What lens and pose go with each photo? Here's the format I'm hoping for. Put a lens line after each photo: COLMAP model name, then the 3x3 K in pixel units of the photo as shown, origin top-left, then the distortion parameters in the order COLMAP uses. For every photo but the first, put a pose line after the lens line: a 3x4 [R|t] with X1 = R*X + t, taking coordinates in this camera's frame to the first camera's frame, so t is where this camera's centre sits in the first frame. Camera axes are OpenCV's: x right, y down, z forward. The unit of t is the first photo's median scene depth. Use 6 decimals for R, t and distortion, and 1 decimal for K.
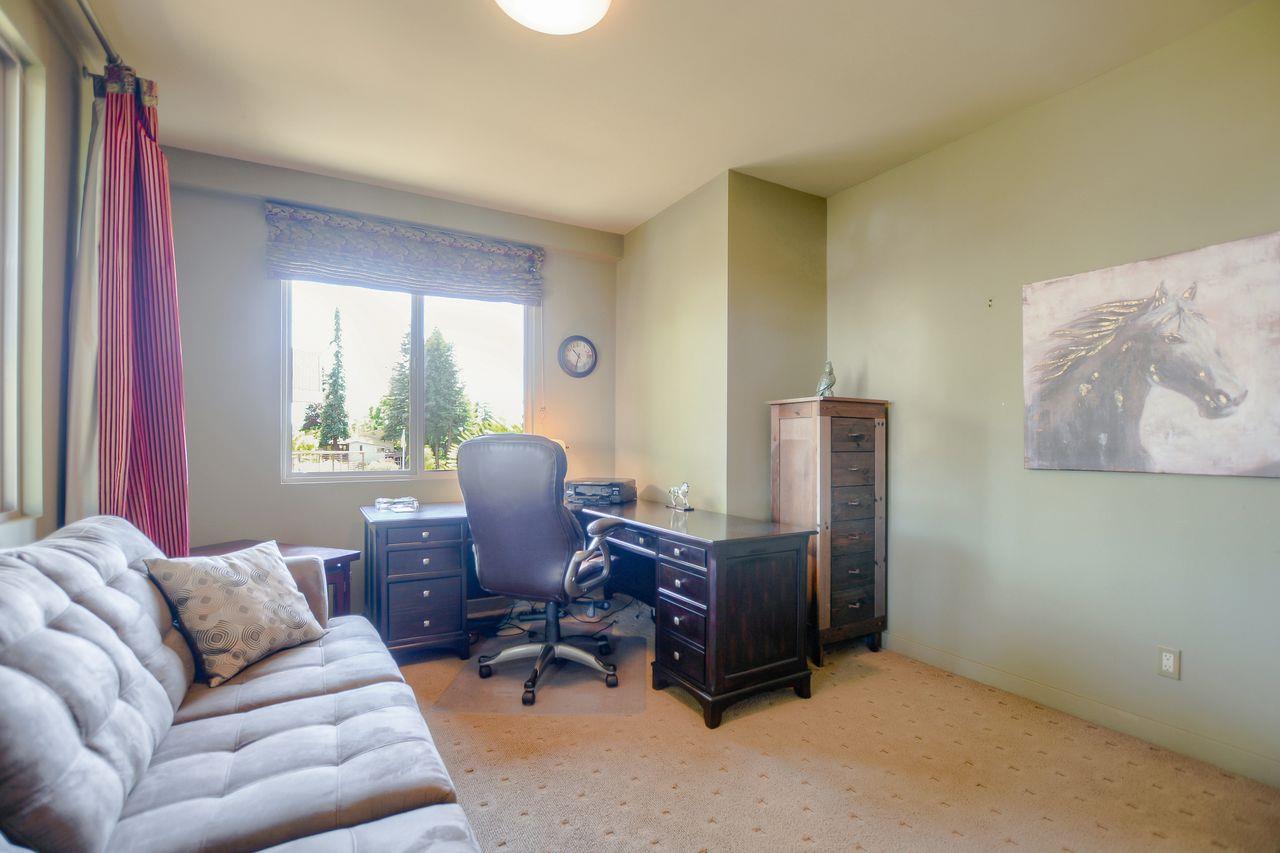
lens RADIAL K [[571.6, 0, 639.1], [0, 571.6, 432.3], [0, 0, 1]] dist [-0.019466, 0.000748]
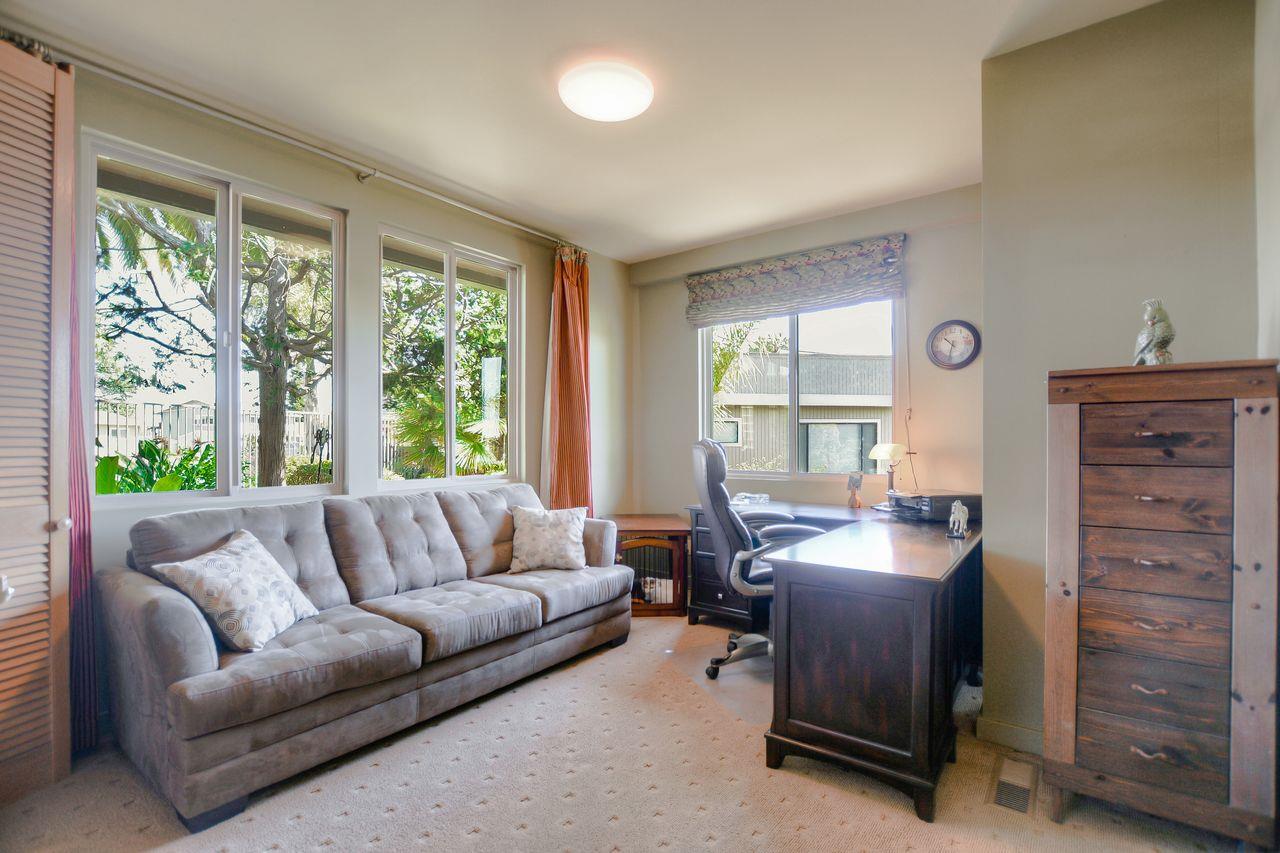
lens RADIAL K [[571.6, 0, 641.4], [0, 571.6, 440.3], [0, 0, 1]] dist [-0.019466, 0.000748]
pose [[0.399893, -0.009969, -0.916508, 0.655956], [0.013409, 0.999897, -0.005026, 0.006637], [0.916464, -0.010280, 0.399986, 0.347692]]
